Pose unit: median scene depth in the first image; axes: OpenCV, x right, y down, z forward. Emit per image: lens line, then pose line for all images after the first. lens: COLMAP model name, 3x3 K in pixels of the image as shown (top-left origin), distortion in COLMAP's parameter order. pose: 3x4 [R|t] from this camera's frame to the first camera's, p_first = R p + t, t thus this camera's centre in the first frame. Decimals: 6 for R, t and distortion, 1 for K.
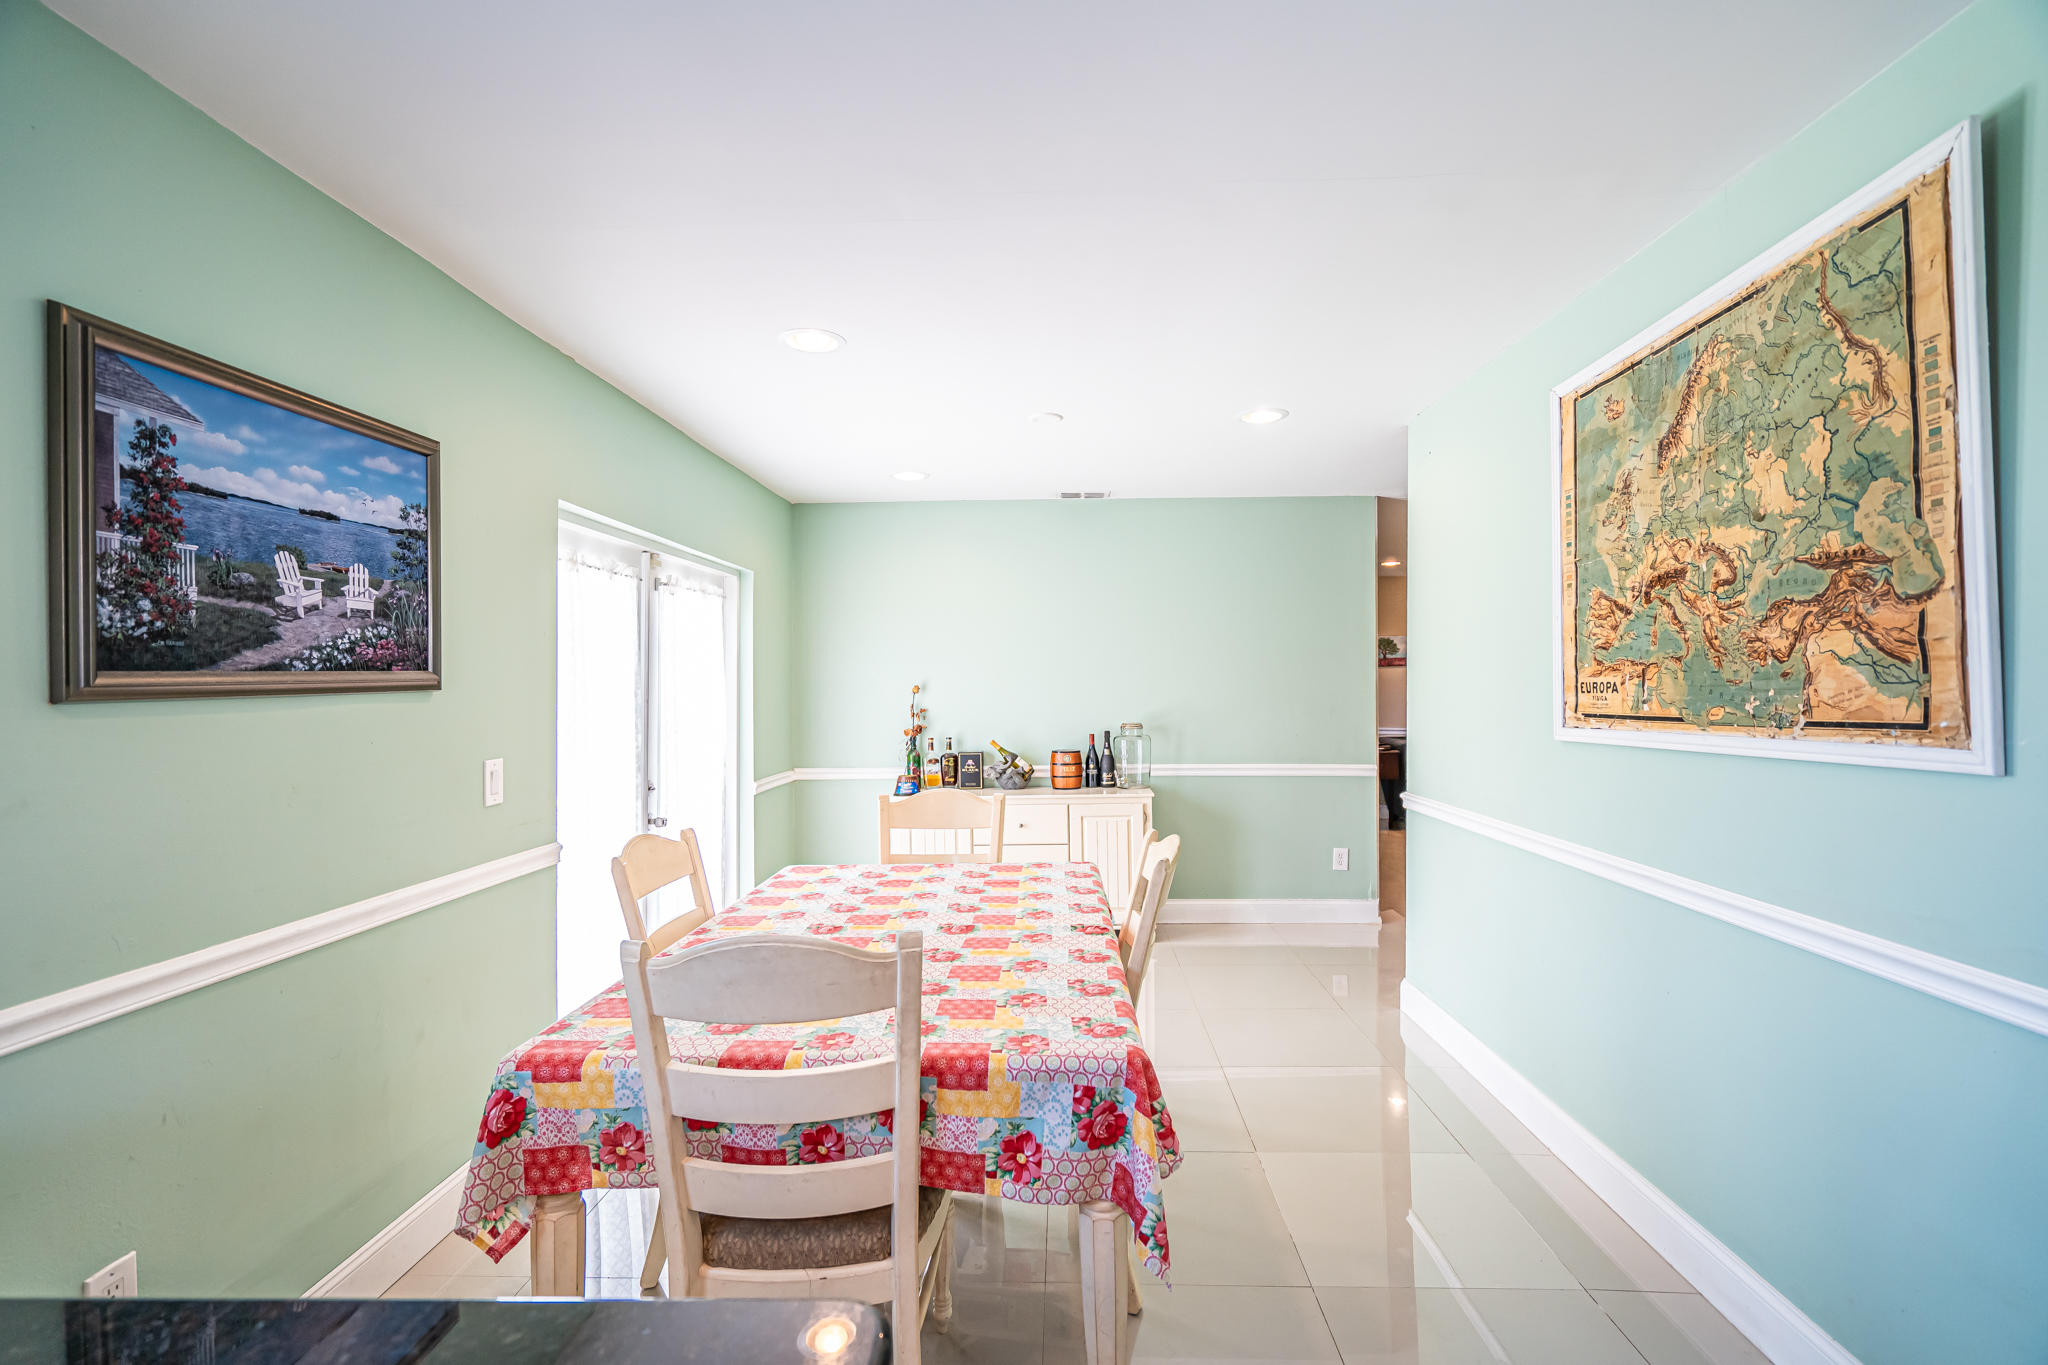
lens RADIAL K [[935.1, 0, 1026.5], [0, 935.1, 689.4], [0, 0, 1]] dist [-0.003728, 0.004896]
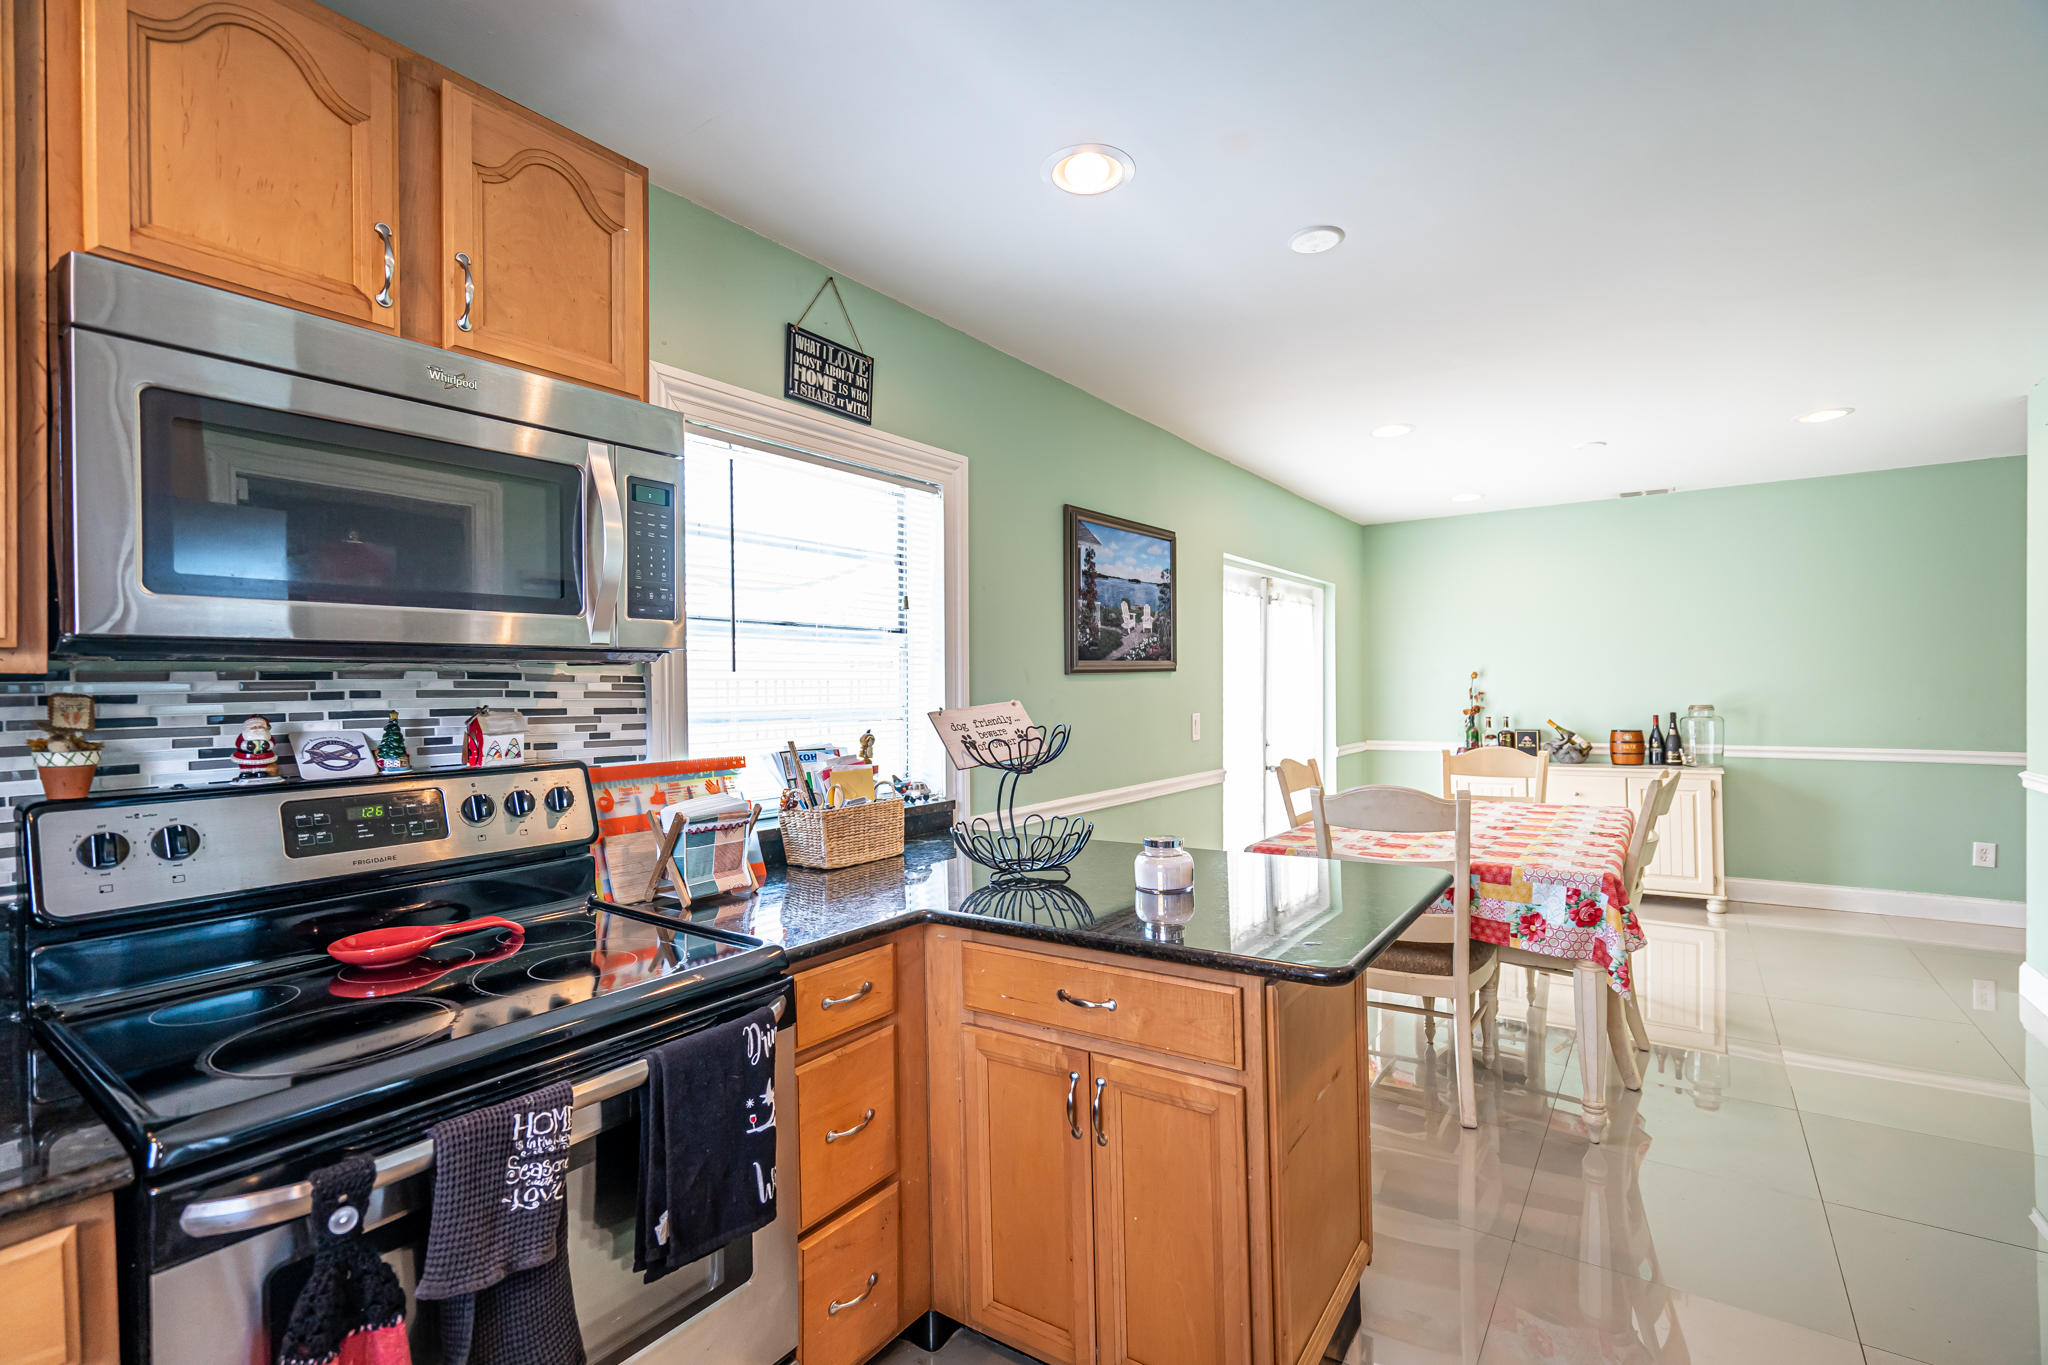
lens RADIAL K [[935.1, 0, 1026.8], [0, 935.1, 690.5], [0, 0, 1]] dist [-0.003728, 0.004896]
pose [[0.842291, -0.001857, -0.539021, 0.100350], [0.004291, 0.999985, 0.003261, 0.032475], [0.539007, -0.005060, 0.842286, -0.707616]]
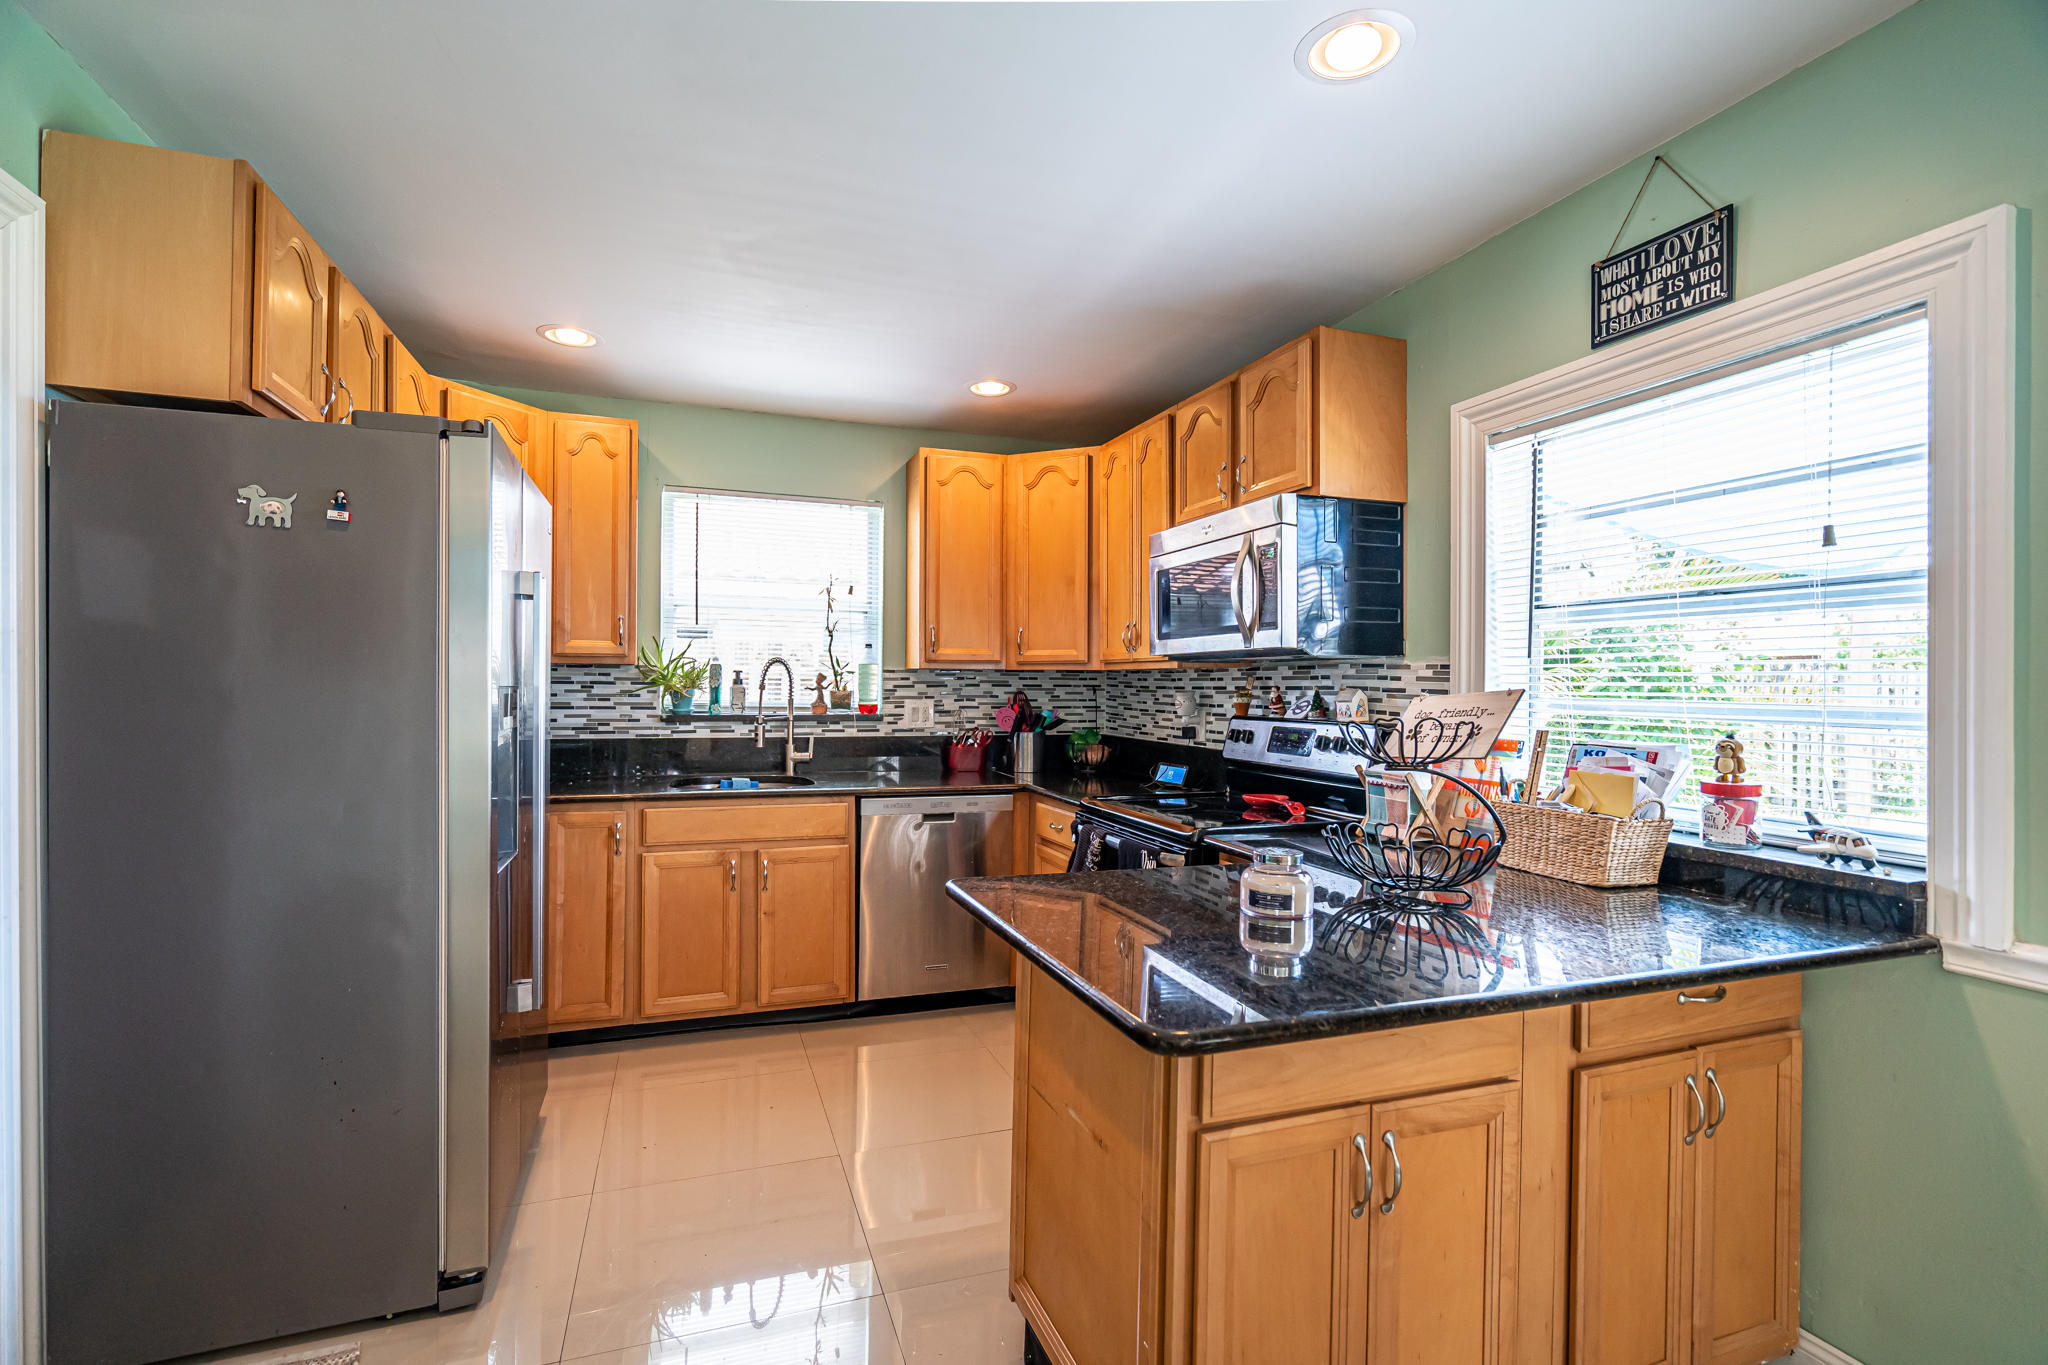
lens RADIAL K [[935.1, 0, 1027.8], [0, 935.1, 679.8], [0, 0, 1]] dist [-0.003728, 0.004896]
pose [[-0.924501, 0.005352, -0.381142, 0.196607], [0.003564, 0.999979, 0.005397, 0.030344], [0.381163, 0.003631, -0.924501, 0.753728]]
